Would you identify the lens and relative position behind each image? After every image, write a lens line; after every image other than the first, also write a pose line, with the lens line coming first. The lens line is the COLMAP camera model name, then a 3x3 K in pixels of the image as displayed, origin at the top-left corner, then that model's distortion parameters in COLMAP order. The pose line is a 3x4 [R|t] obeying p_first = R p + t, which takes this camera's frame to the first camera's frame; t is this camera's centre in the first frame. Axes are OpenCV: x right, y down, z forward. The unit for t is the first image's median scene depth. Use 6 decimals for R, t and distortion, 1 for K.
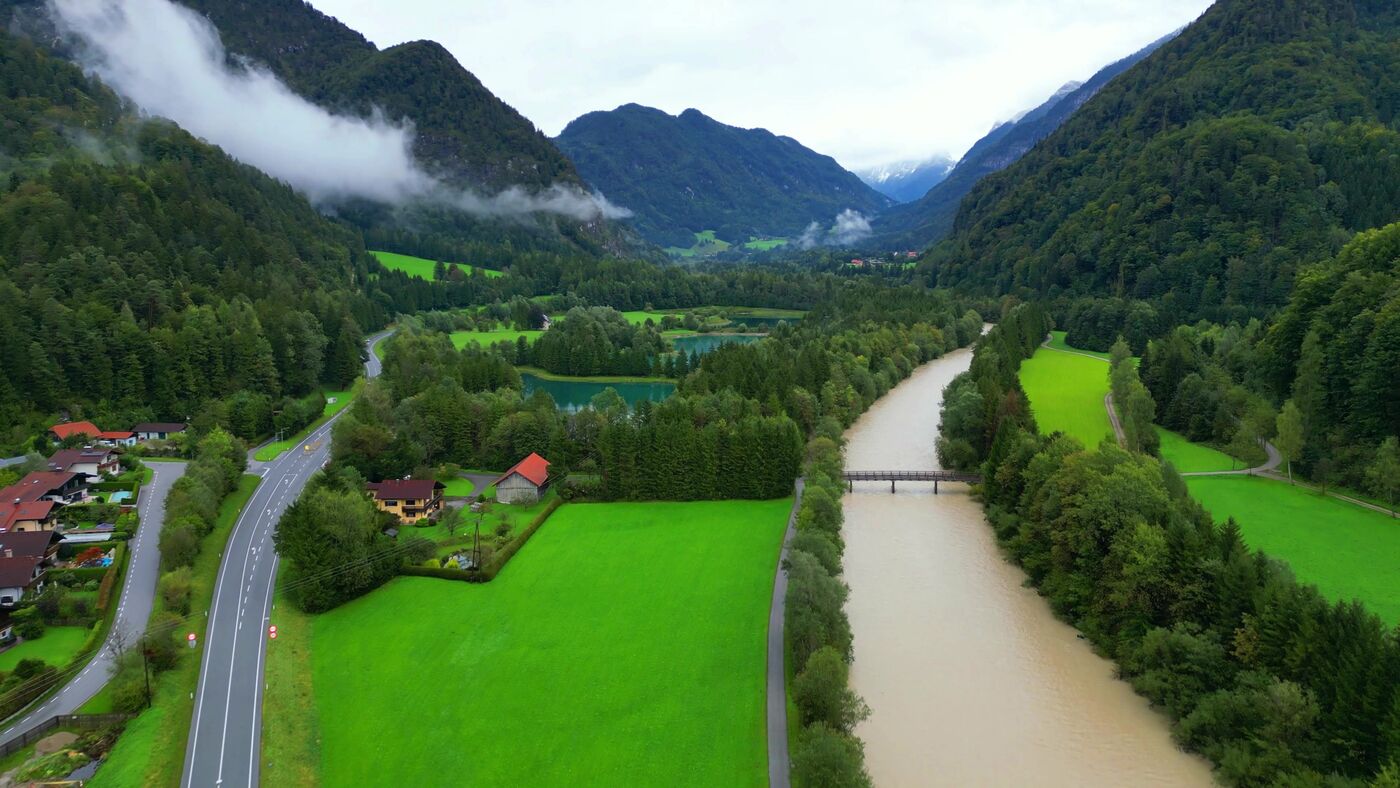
lens RADIAL K [[1025.9, 0, 697.5], [0, 1025.9, 393.3], [0, 0, 1]] dist [0.028671, -0.036202]
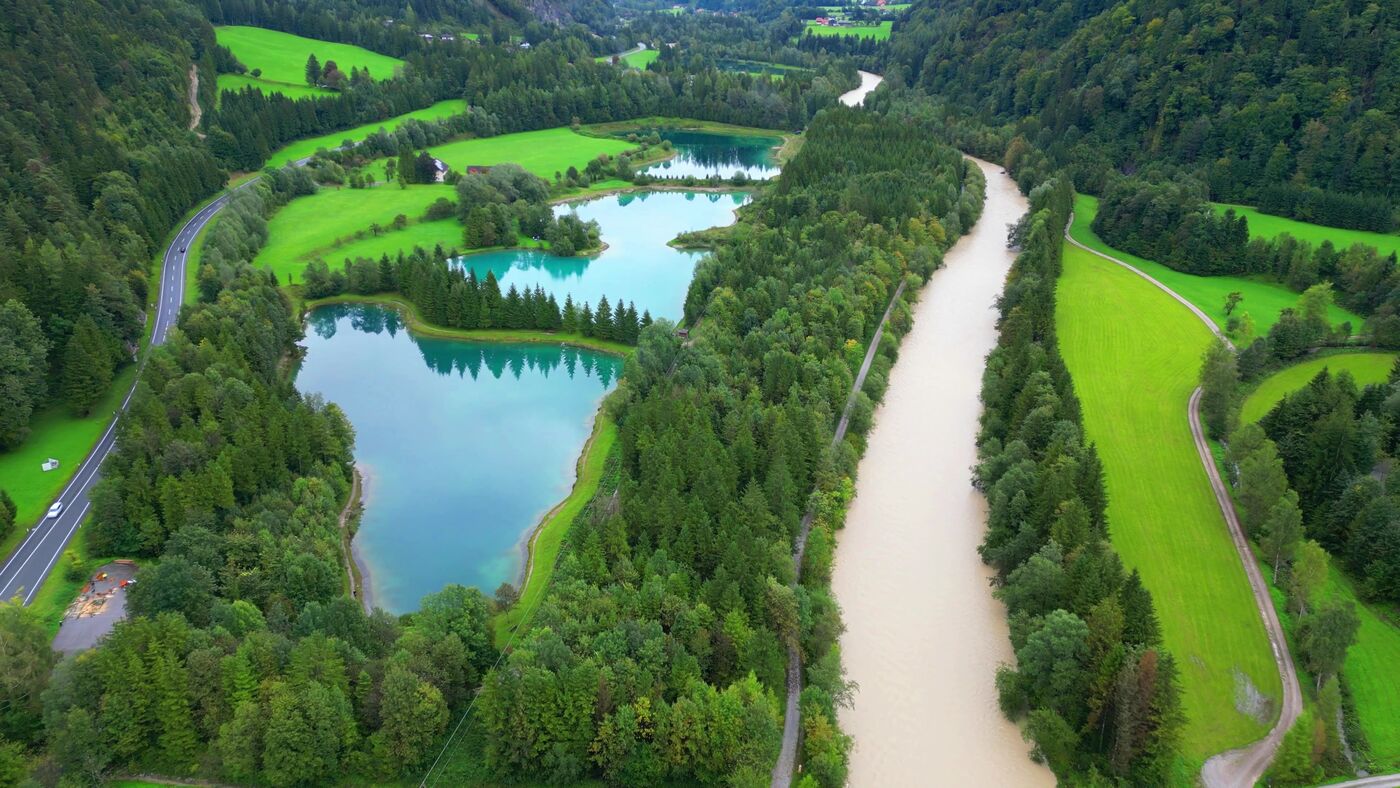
lens RADIAL K [[1025.9, 0, 702.0], [0, 1025.9, 397.5], [0, 0, 1]] dist [0.028671, -0.036202]
pose [[0.998476, -0.000322, 0.055194, 0.009748], [-0.013737, 0.967067, 0.254150, -0.106882], [-0.053458, -0.254521, 0.965589, 0.187485]]
